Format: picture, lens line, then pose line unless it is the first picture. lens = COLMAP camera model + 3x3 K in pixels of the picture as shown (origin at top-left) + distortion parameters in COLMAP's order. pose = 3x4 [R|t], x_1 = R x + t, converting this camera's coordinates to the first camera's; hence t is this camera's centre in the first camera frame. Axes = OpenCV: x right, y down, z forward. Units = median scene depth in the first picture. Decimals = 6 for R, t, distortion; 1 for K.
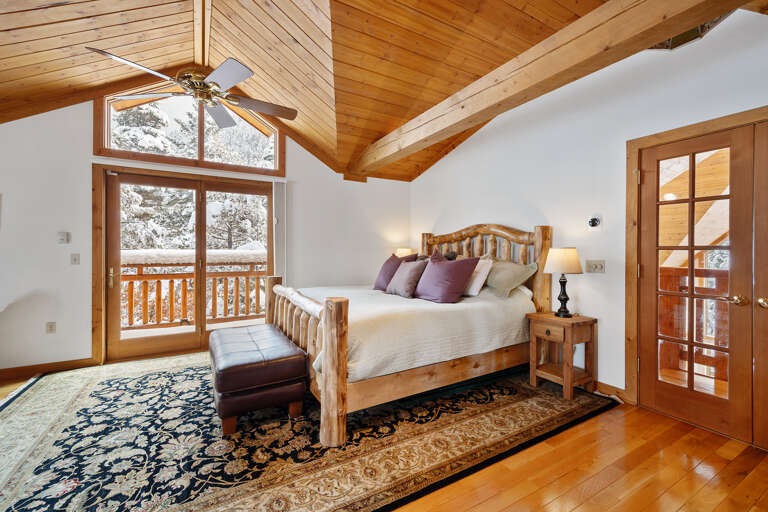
lens RADIAL K [[325.7, 0, 389.1], [0, 325.7, 255.9], [0, 0, 1]] dist [-0.001962, 0.000944]
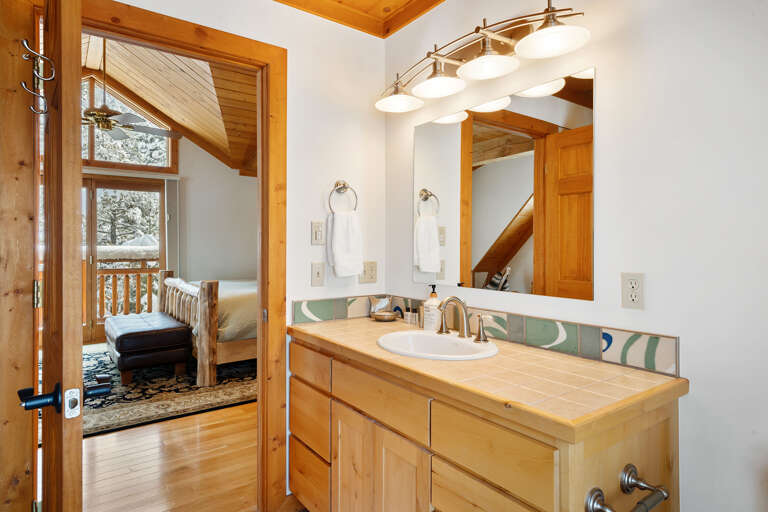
lens RADIAL K [[457.7, 0, 395.3], [0, 457.7, 246.6], [0, 0, 1]] dist [0.003812, 0.000833]
pose [[0.994247, -0.006780, 0.106893, 0.304426], [0.008119, 0.999894, -0.012099, 0.010946], [-0.106800, 0.012898, 0.994197, -0.744085]]
